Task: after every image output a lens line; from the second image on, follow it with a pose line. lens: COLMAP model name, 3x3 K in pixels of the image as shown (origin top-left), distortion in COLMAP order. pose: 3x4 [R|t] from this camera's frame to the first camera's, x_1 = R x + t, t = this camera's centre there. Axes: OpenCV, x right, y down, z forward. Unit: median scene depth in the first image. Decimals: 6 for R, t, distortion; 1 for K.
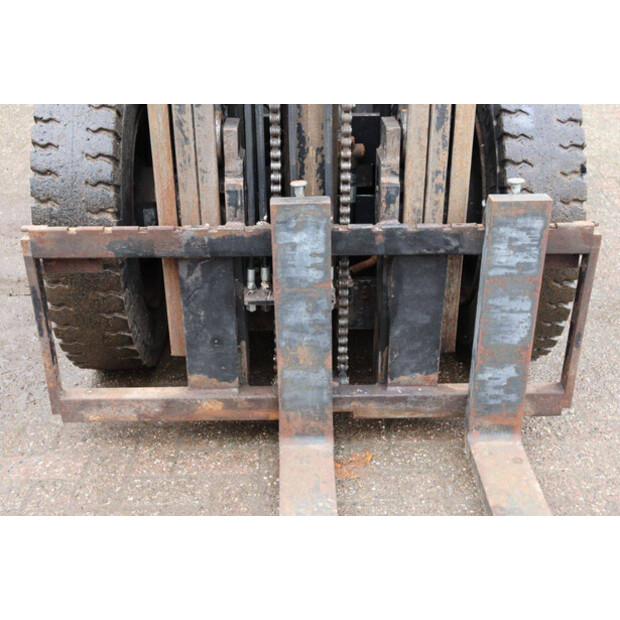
lens RADIAL K [[804.0, 0, 310.0], [0, 804.0, 310.0], [0, 0, 1]] dist [0.016944, 0.020315]
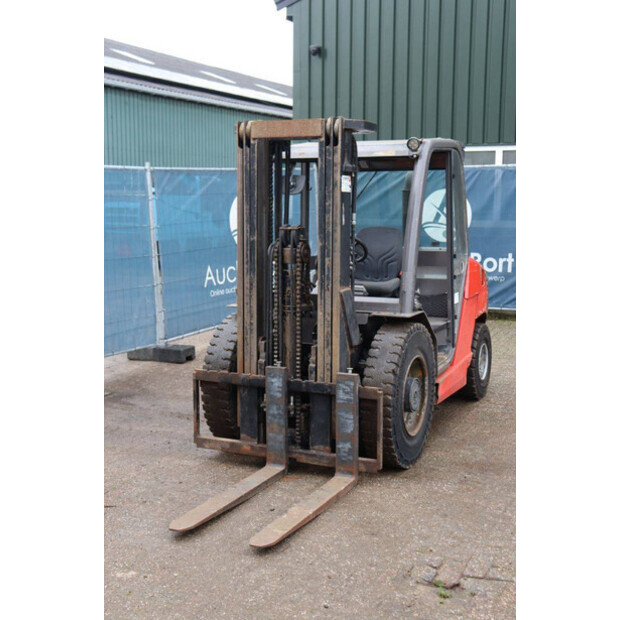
lens RADIAL K [[864.7, 0, 310.0], [0, 864.7, 310.0], [0, 0, 1]] dist [0.054493, 0.016658]
pose [[0.898408, 0.064351, -0.434422, 1.339626], [-0.206874, 0.934590, -0.289386, 0.508471], [0.387384, 0.349857, 0.852956, -1.553912]]
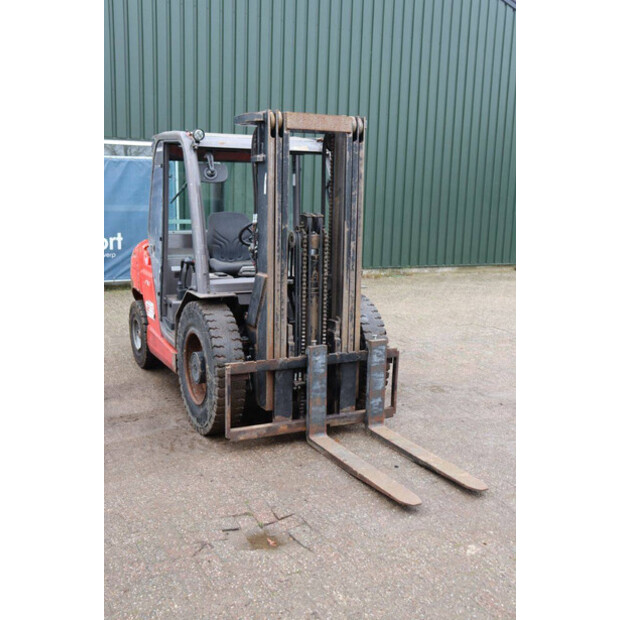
lens RADIAL K [[693.4, 0, 310.0], [0, 693.4, 310.0], [0, 0, 1]] dist [-0.016281, -0.005228]
pose [[0.897874, -0.051527, 0.437226, -1.123599], [0.177329, 0.951330, -0.252044, 0.374736], [-0.402959, 0.303837, 0.863312, -1.245779]]
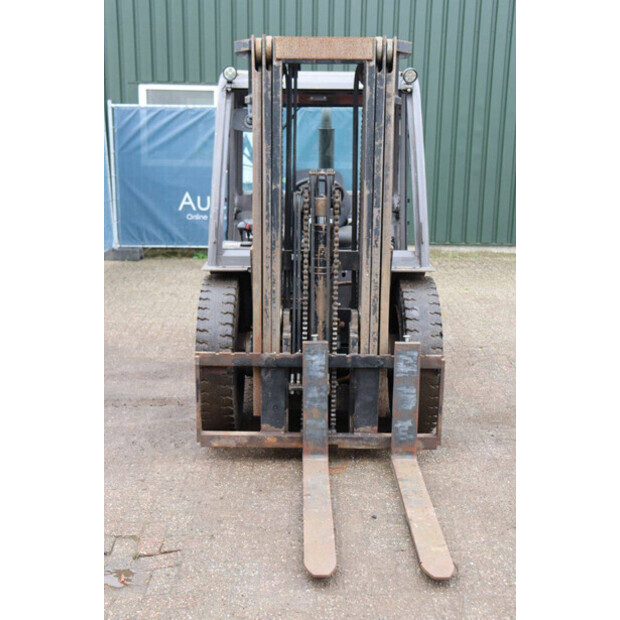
lens RADIAL K [[783.7, 0, 310.0], [0, 783.7, 310.0], [0, 0, 1]] dist [0.013717, 0.019357]
pose [[0.999777, 0.018784, -0.009644, -0.006891], [-0.020624, 0.966639, -0.255312, 0.344144], [0.004527, 0.255454, 0.966811, -1.195210]]
